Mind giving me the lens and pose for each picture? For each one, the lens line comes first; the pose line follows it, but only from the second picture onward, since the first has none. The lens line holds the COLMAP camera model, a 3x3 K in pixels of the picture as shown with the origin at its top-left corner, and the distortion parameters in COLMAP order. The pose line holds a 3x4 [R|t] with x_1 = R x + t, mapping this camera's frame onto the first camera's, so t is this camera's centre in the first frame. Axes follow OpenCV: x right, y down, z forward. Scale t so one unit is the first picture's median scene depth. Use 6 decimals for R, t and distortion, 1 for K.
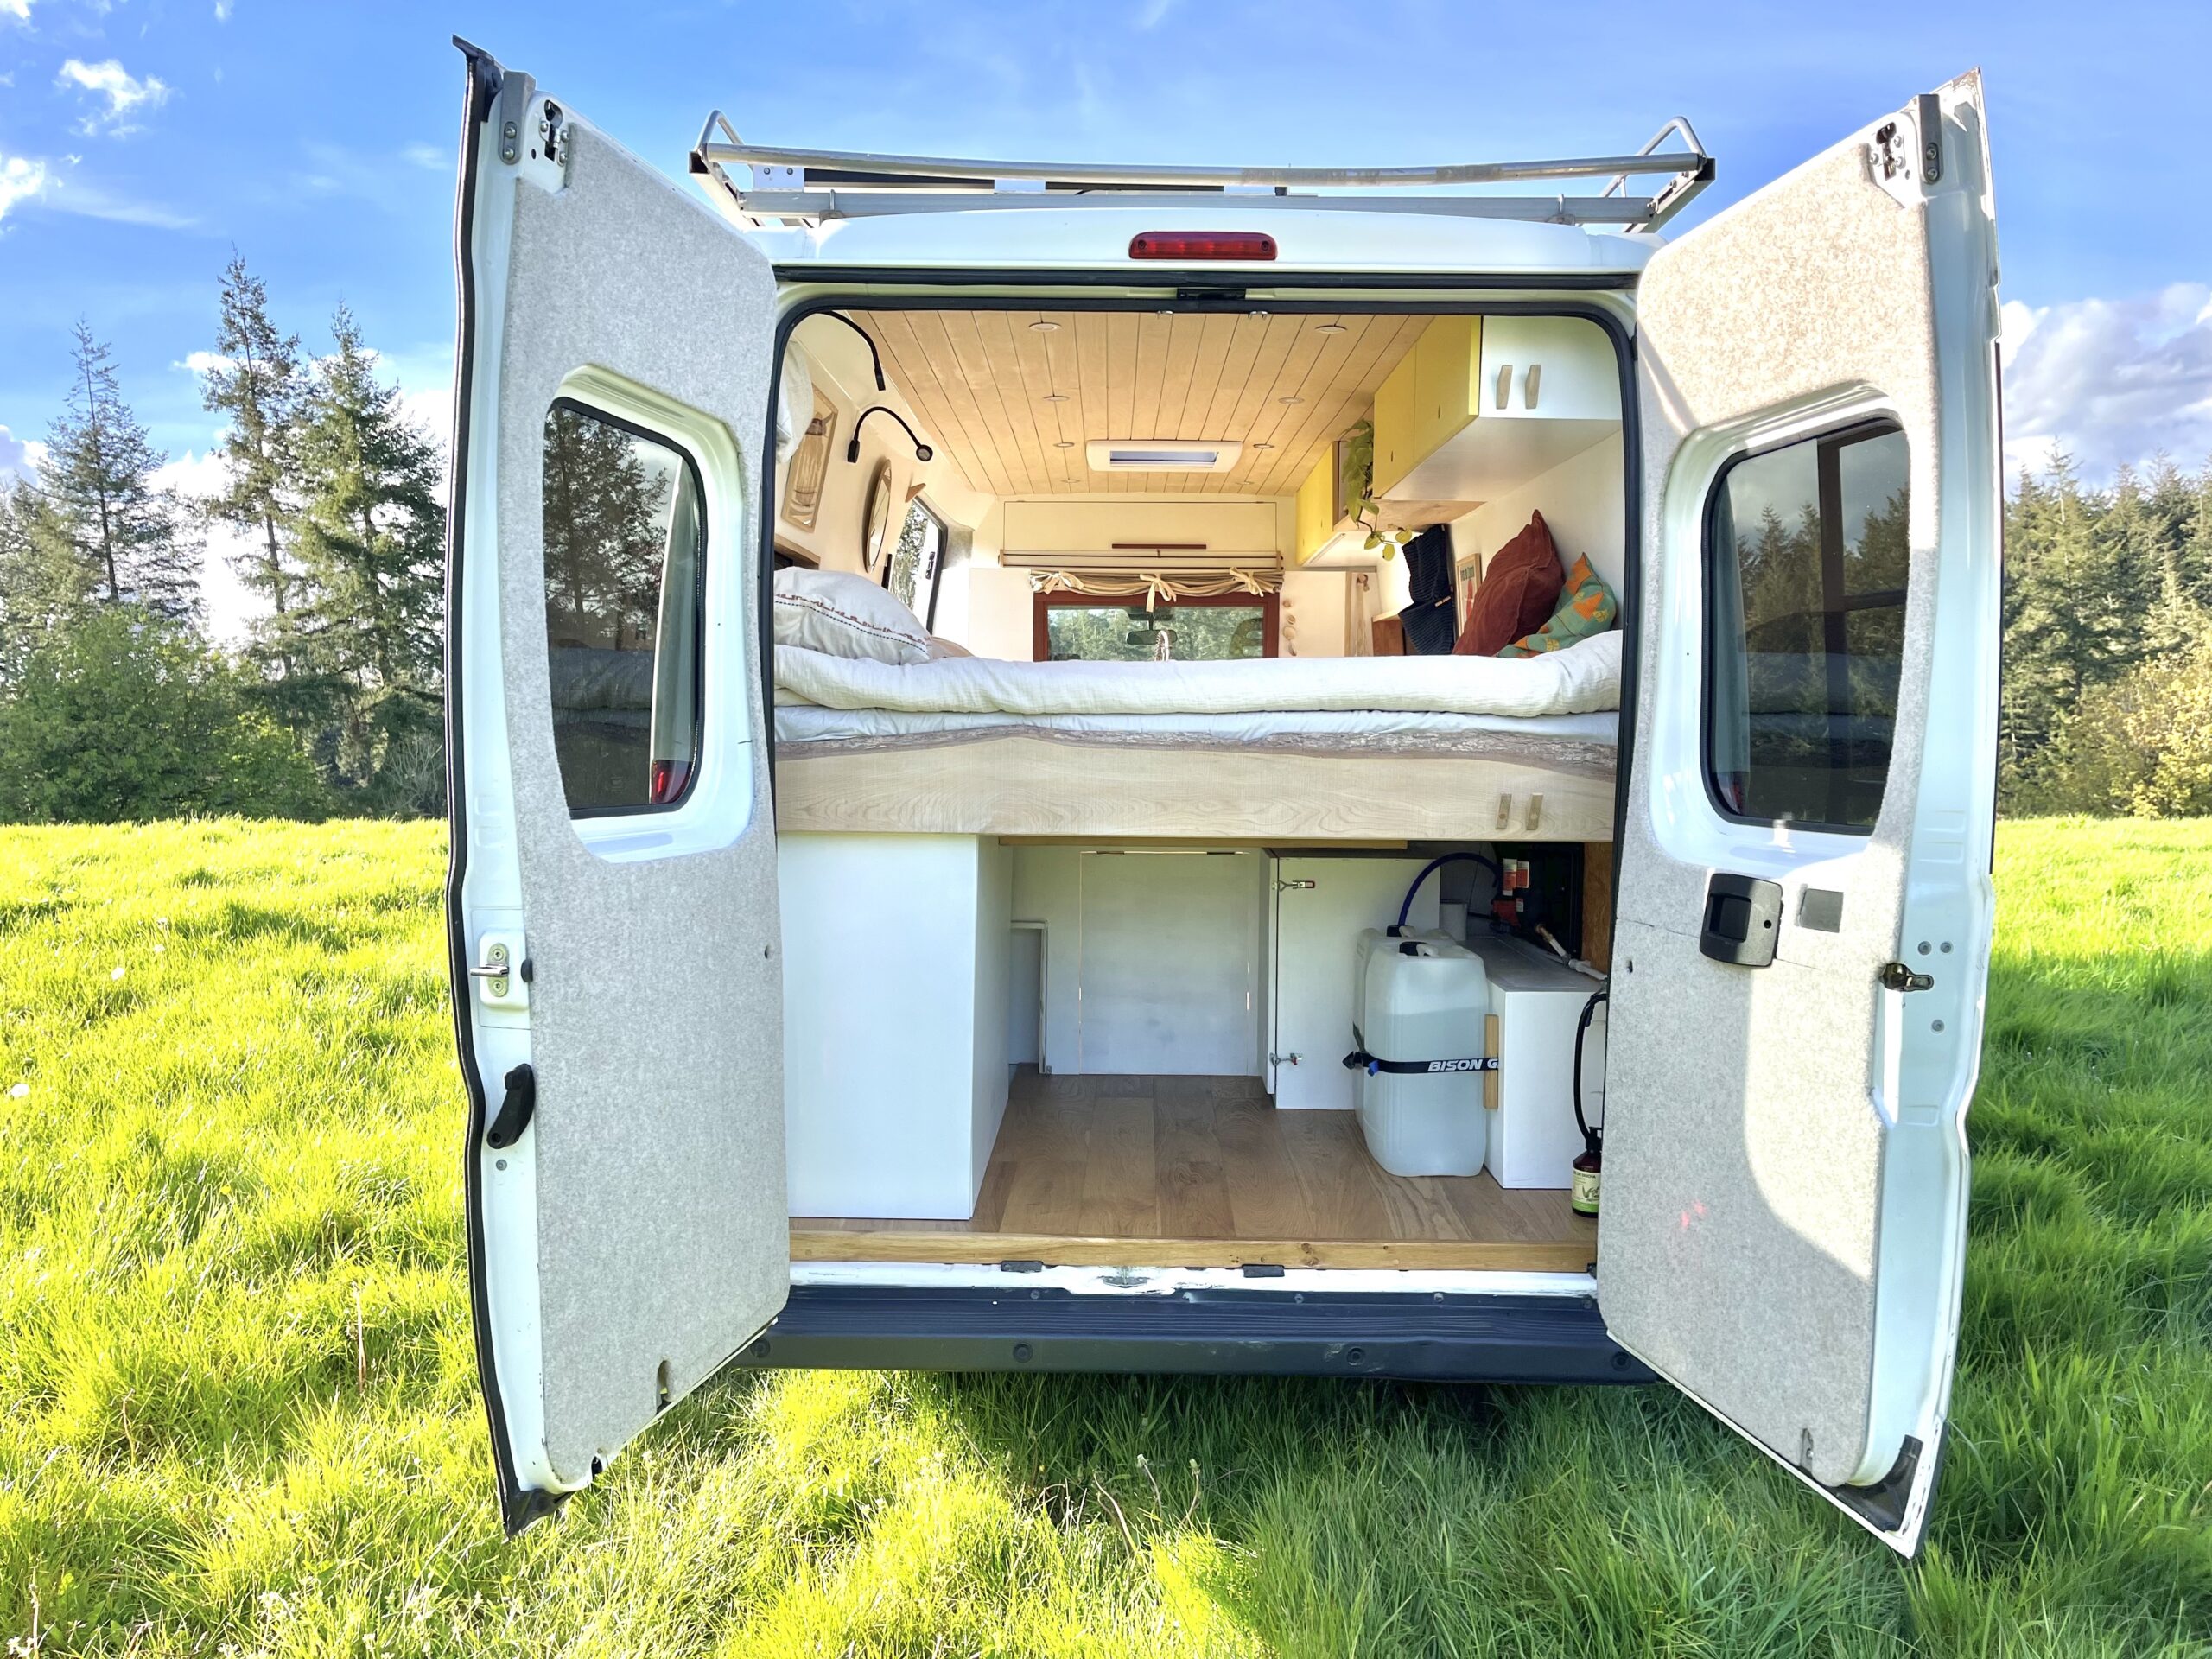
lens RADIAL K [[1682.4, 0, 1104.7], [0, 1682.4, 823.1], [0, 0, 1]] dist [0.068366, -0.089309]
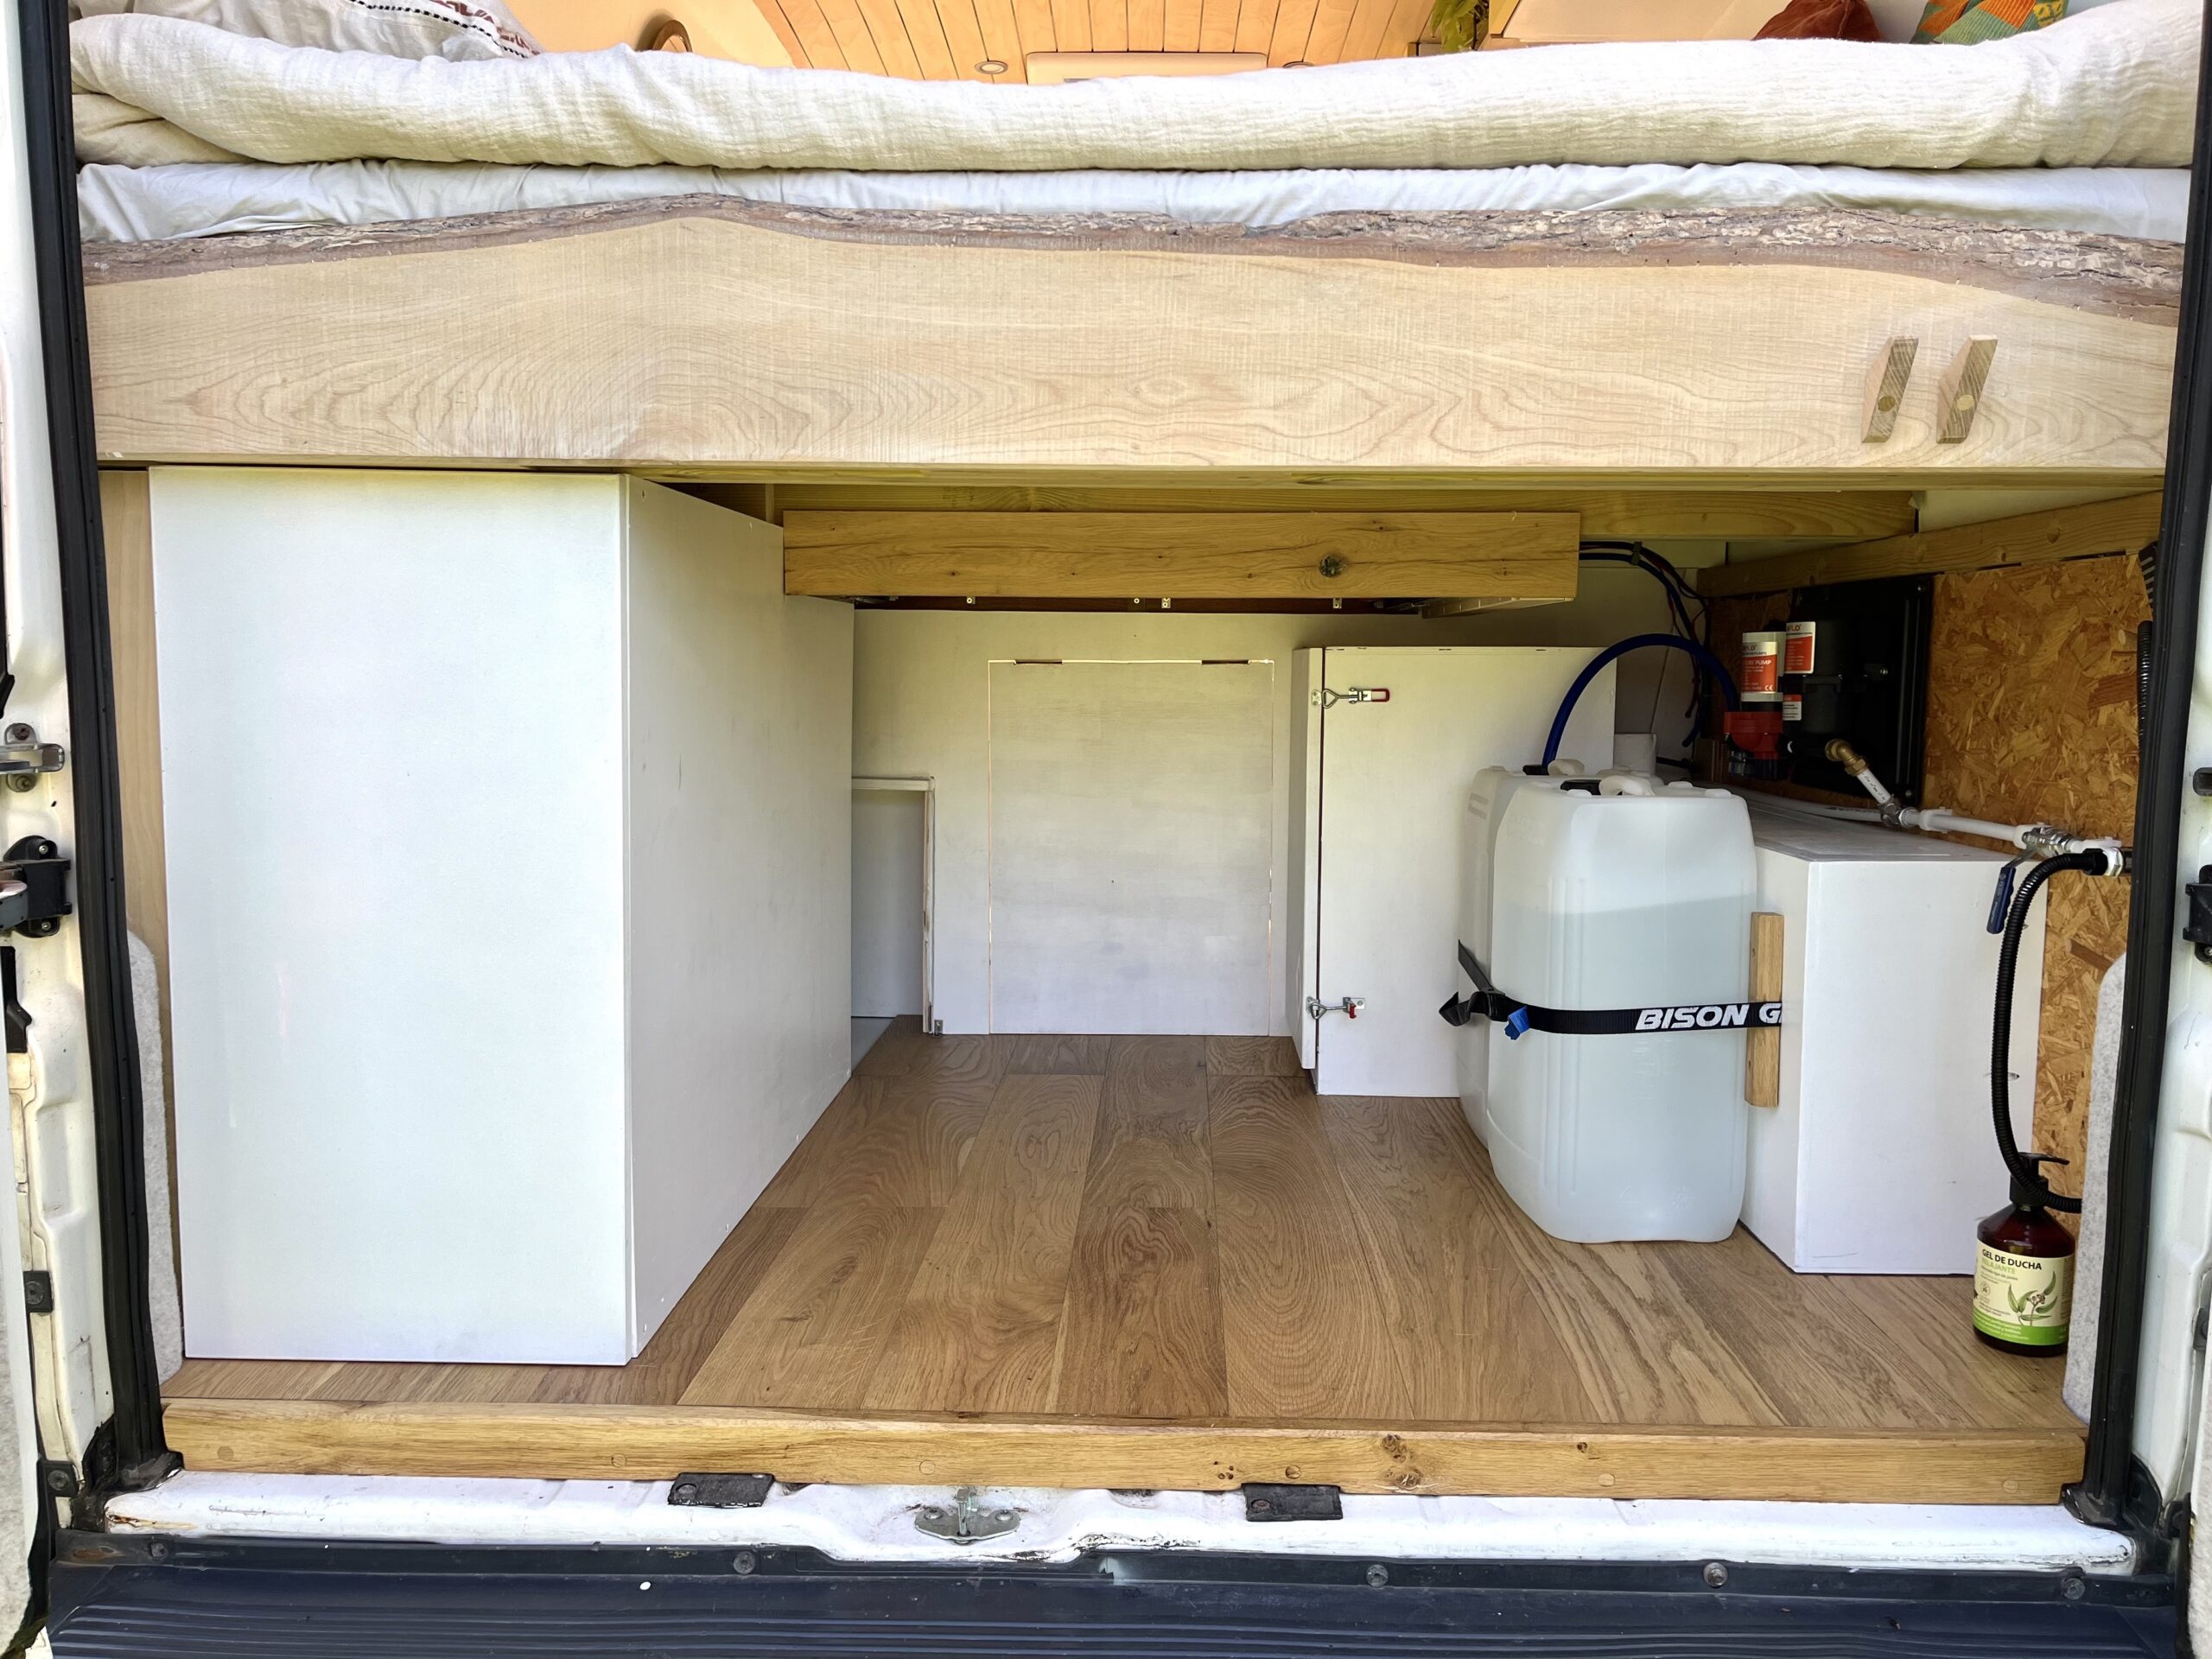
lens RADIAL K [[1682.4, 0, 1123.8], [0, 1682.4, 819.2], [0, 0, 1]] dist [0.068366, -0.089309]
pose [[0.999945, -0.000668, -0.010445, 0.039944], [0.000901, 0.999749, 0.022367, 0.060516], [0.010428, -0.022375, 0.999695, 0.411545]]
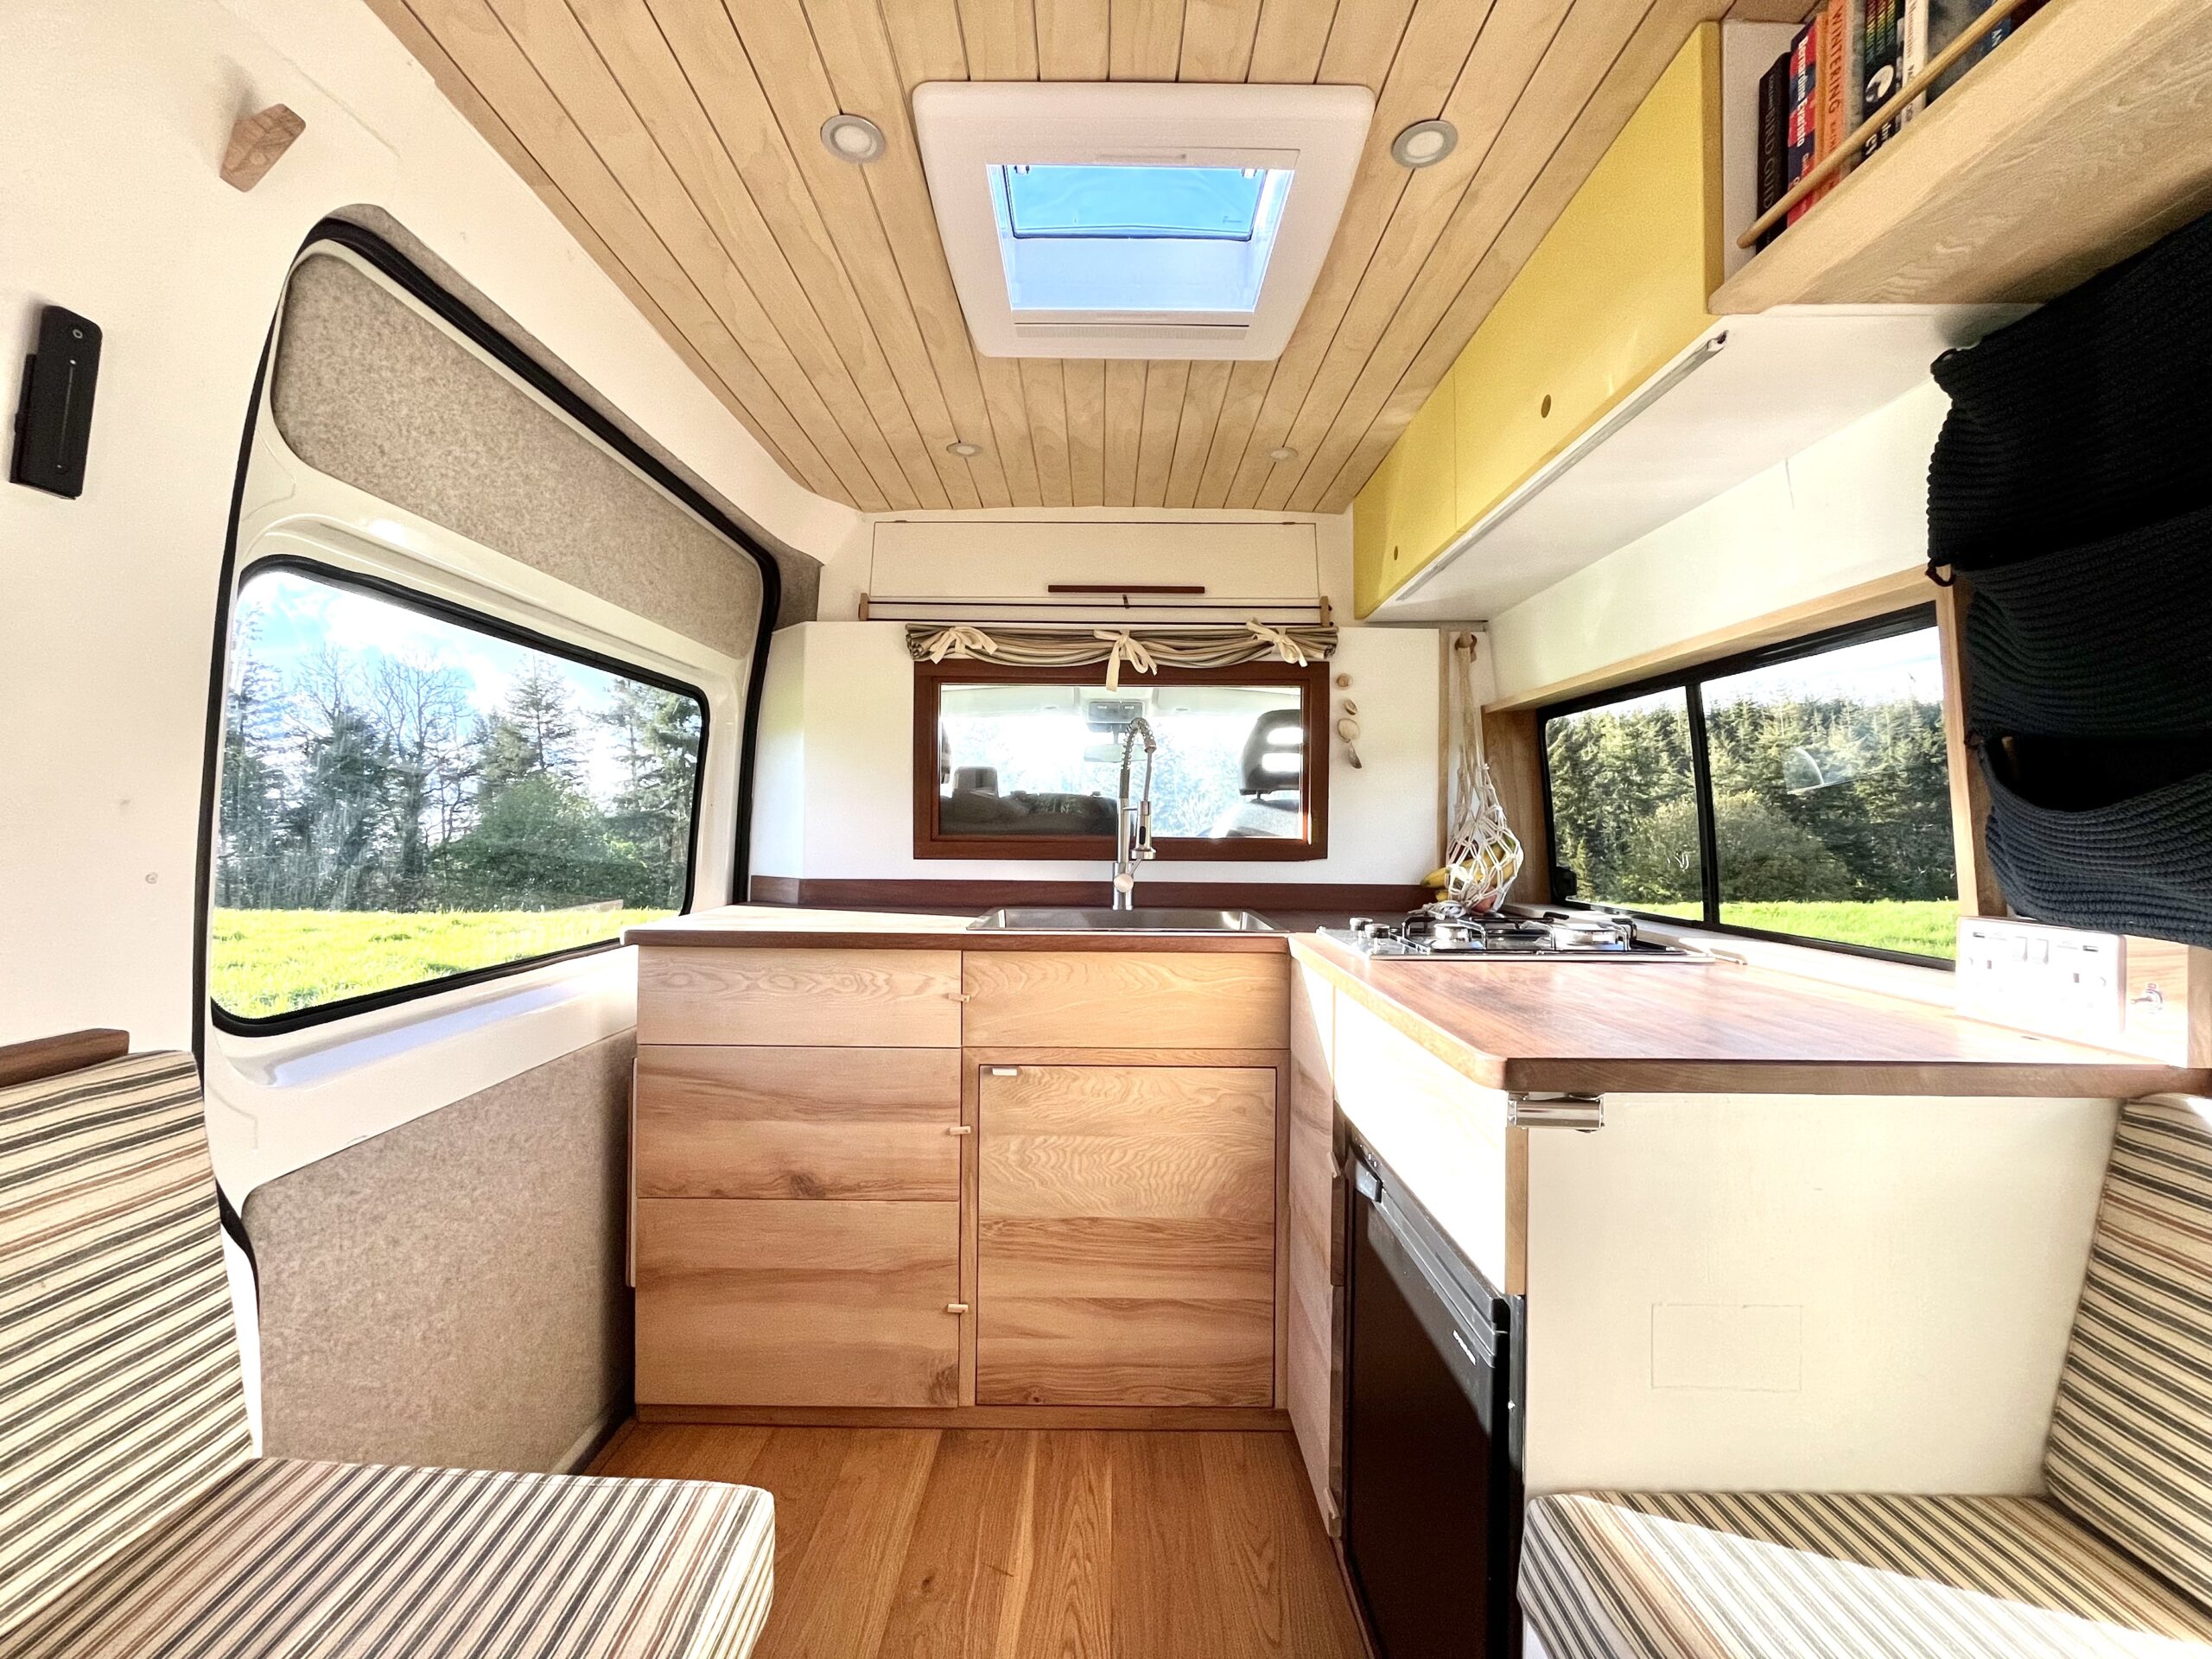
lens RADIAL K [[896.6, 0, 1099.5], [0, 896.6, 829.9], [0, 0, 1]] dist [-0.007024, 0.000971]
pose [[0.999984, -0.002881, 0.004822, 0.030433], [0.003188, 0.997892, -0.064823, -0.083847], [-0.004625, 0.064837, 0.997885, 0.997325]]
